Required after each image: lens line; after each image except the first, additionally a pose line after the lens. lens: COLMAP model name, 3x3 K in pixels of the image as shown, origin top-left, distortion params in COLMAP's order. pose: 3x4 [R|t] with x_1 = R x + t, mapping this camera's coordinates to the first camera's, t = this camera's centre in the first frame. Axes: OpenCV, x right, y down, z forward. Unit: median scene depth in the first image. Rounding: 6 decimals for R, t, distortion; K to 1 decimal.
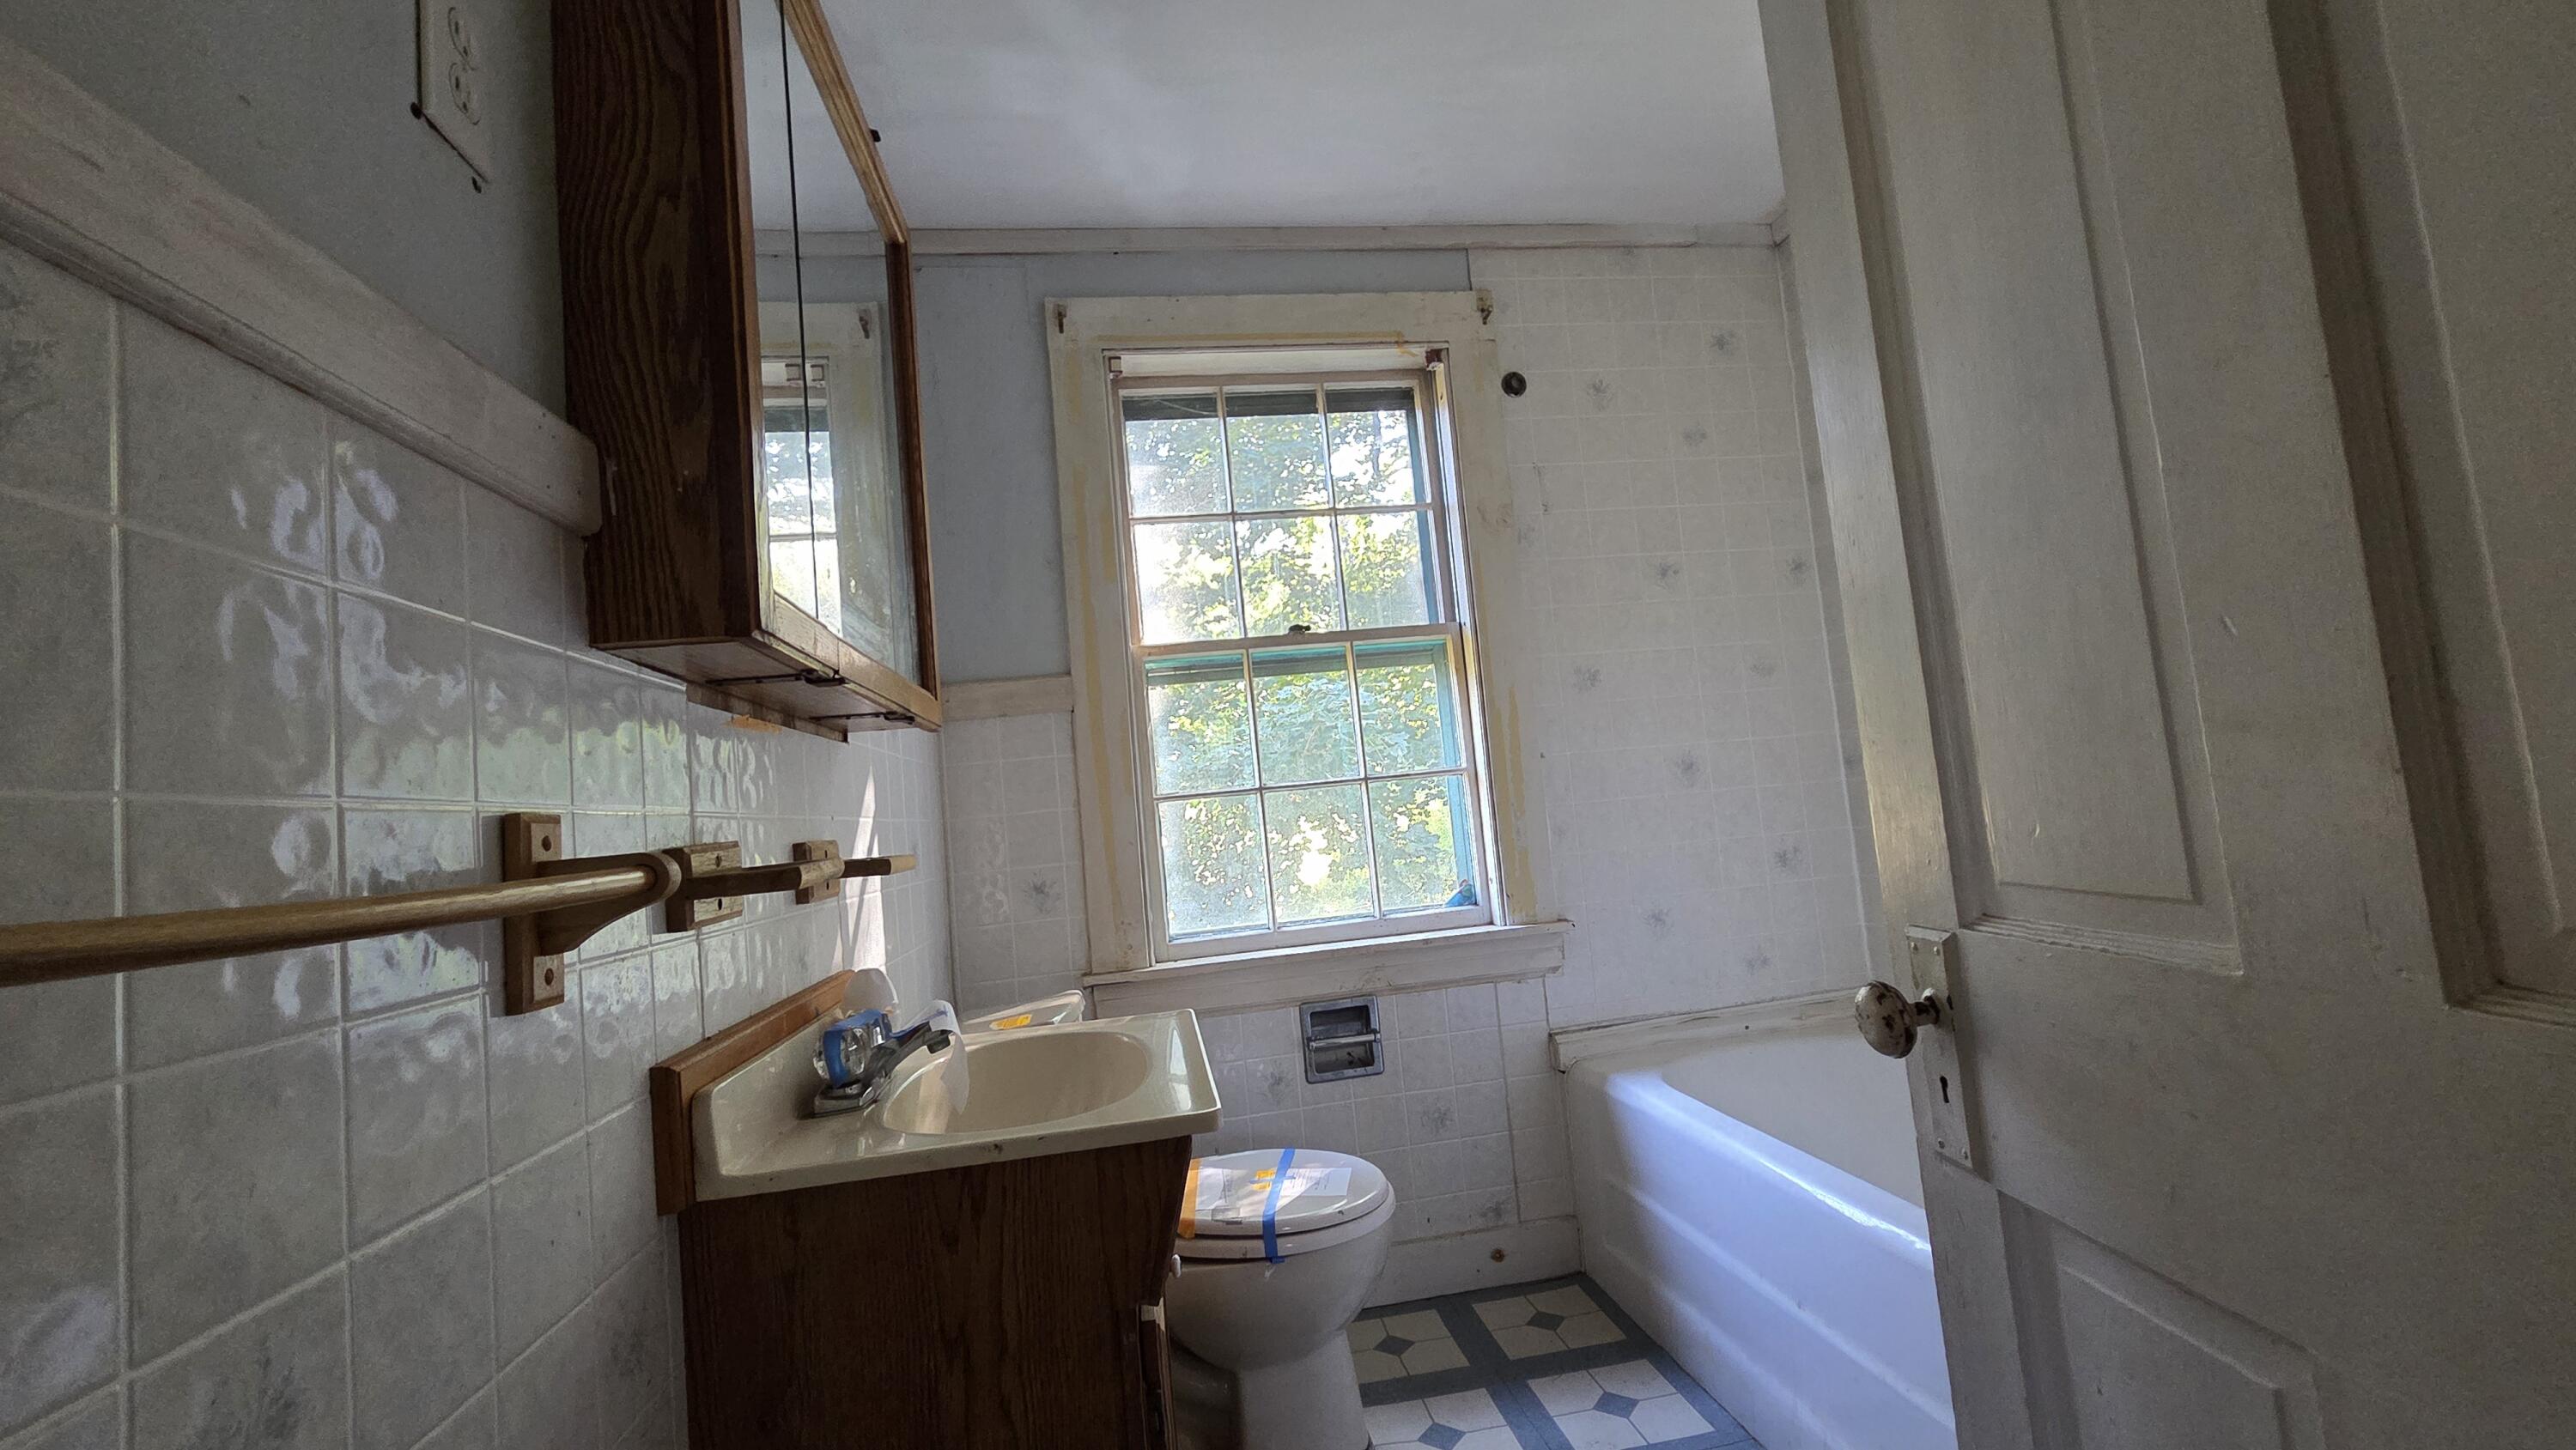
lens RADIAL K [[1053.7, 0, 1283.2], [0, 1053.7, 727.4], [0, 0, 1]] dist [0.002302, -0.000228]
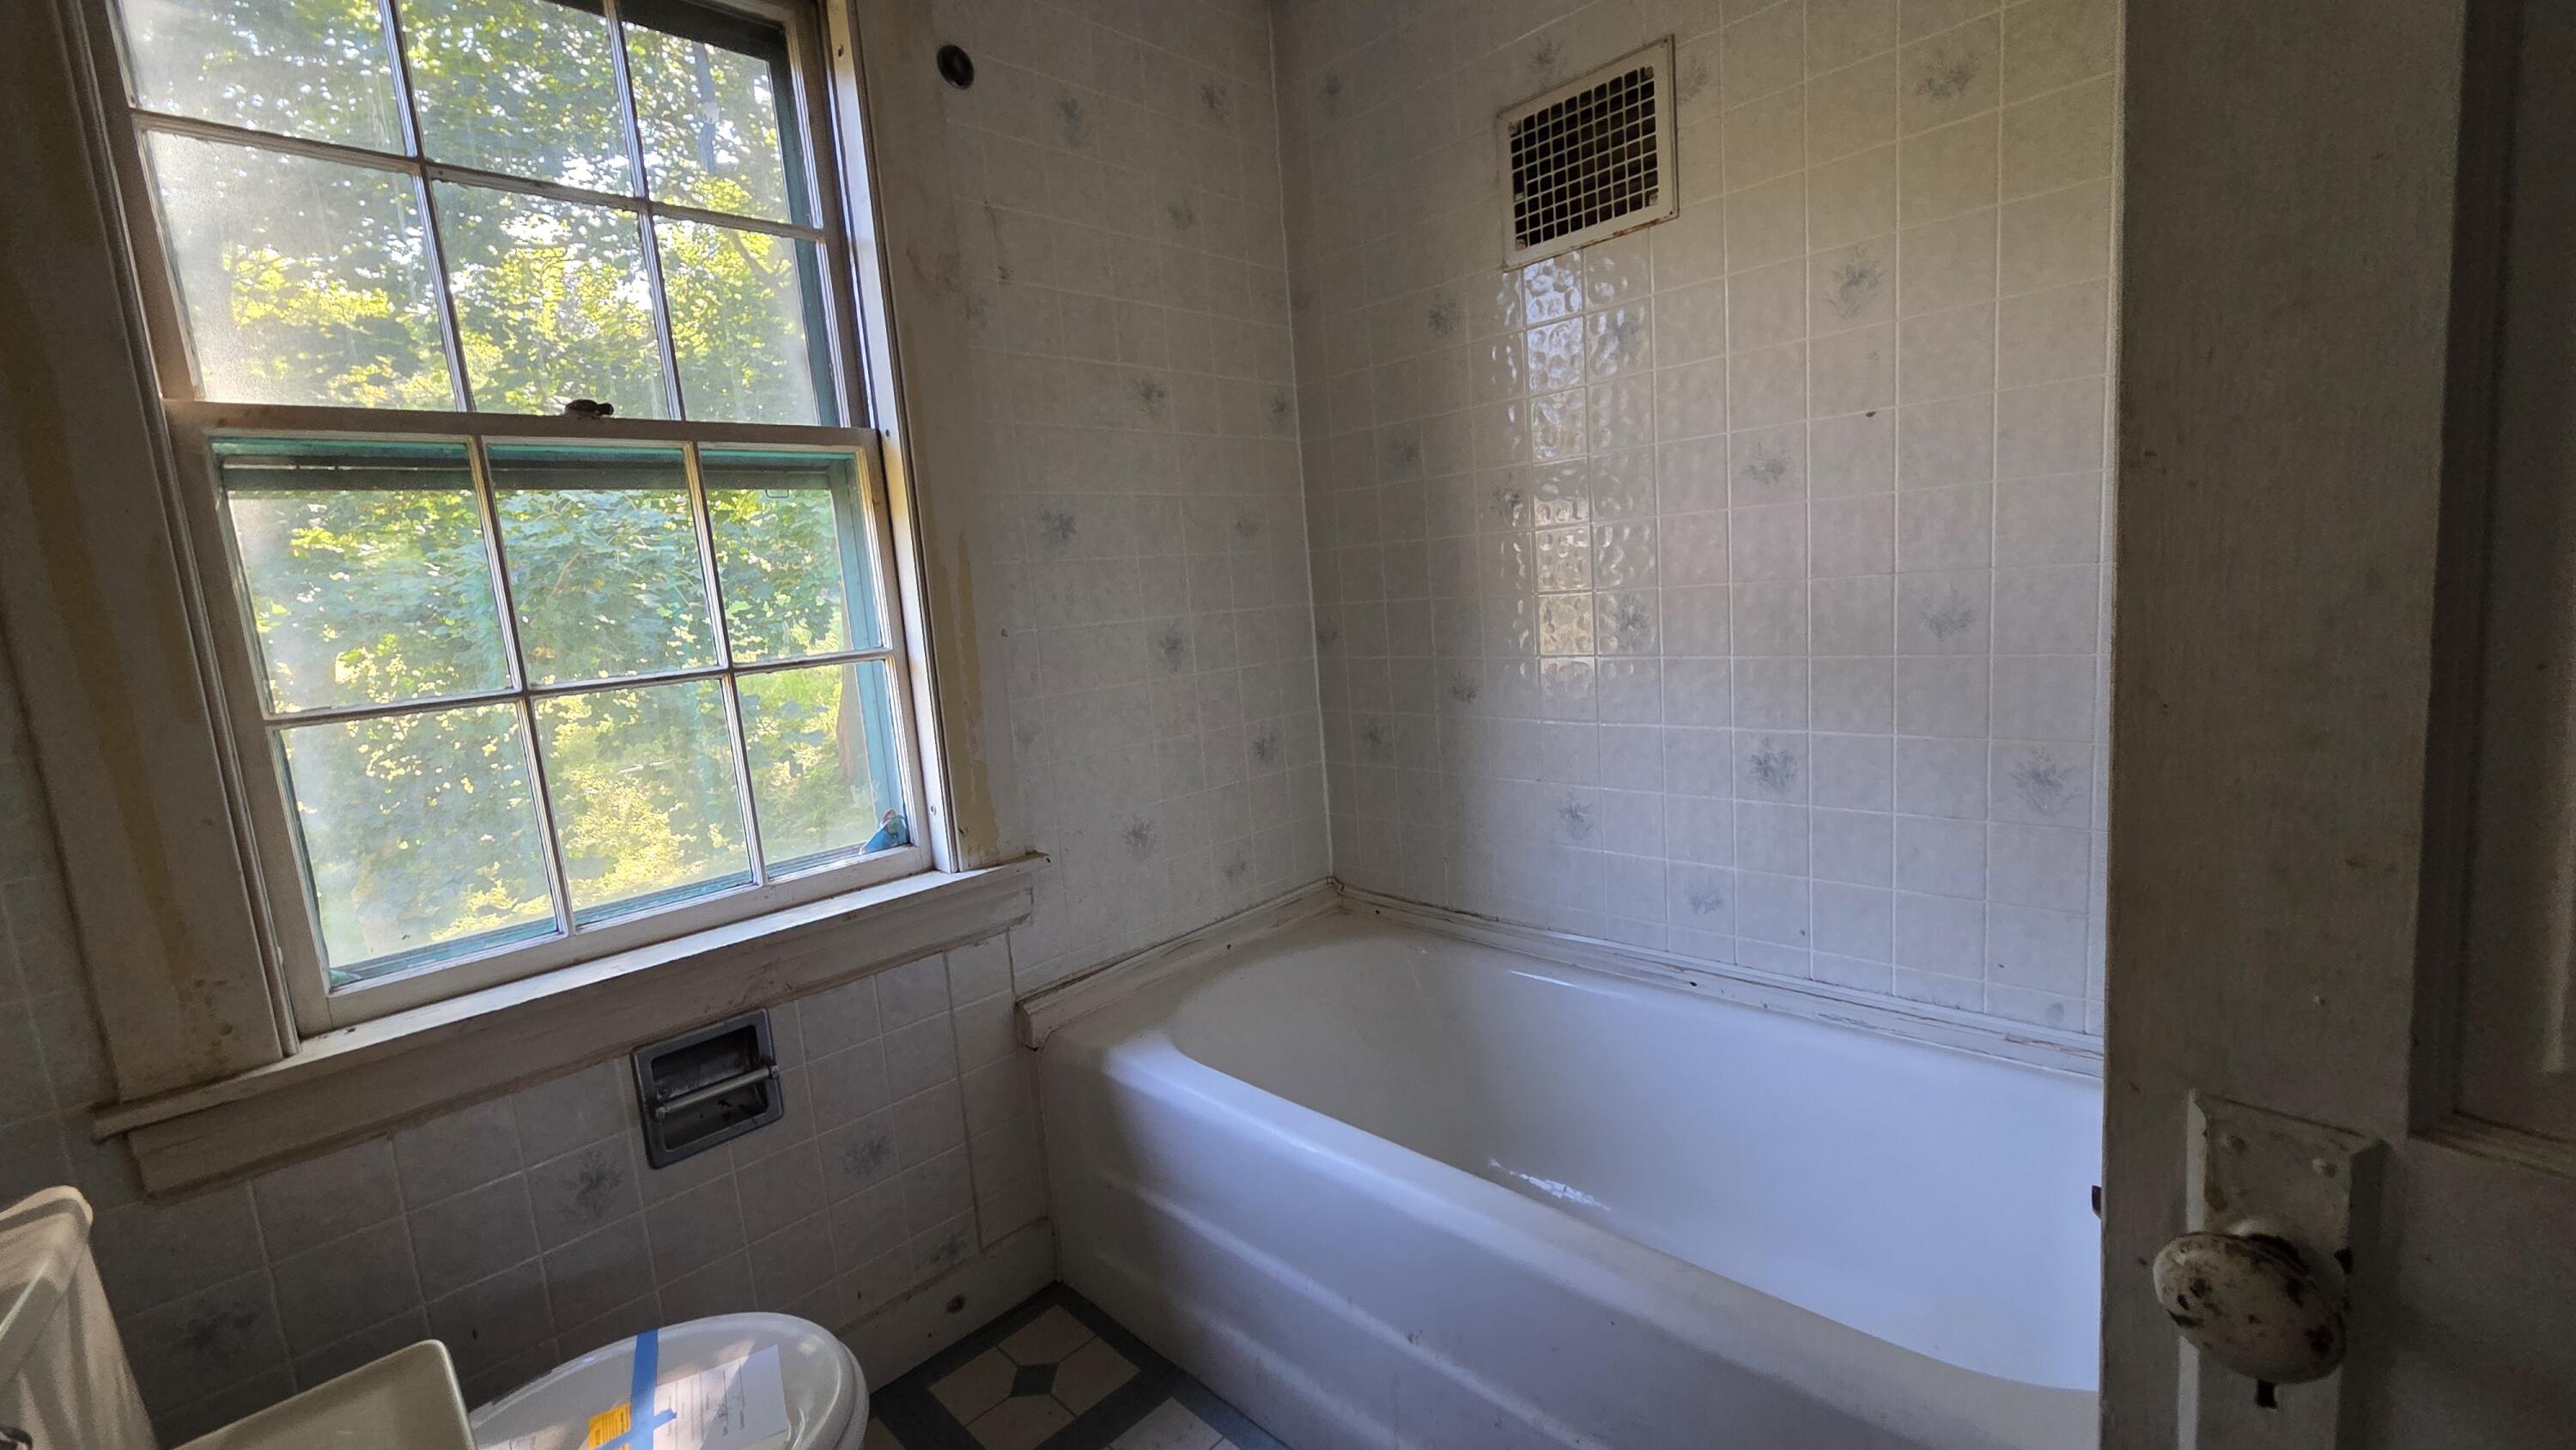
lens RADIAL K [[1053.7, 0, 1283.2], [0, 1053.7, 727.4], [0, 0, 1]] dist [0.002302, -0.000228]
pose [[0.801534, -0.053496, 0.595552, -0.032881], [-0.041816, 0.988537, 0.145076, -0.022134], [-0.596486, -0.141187, 0.790108, 0.308457]]
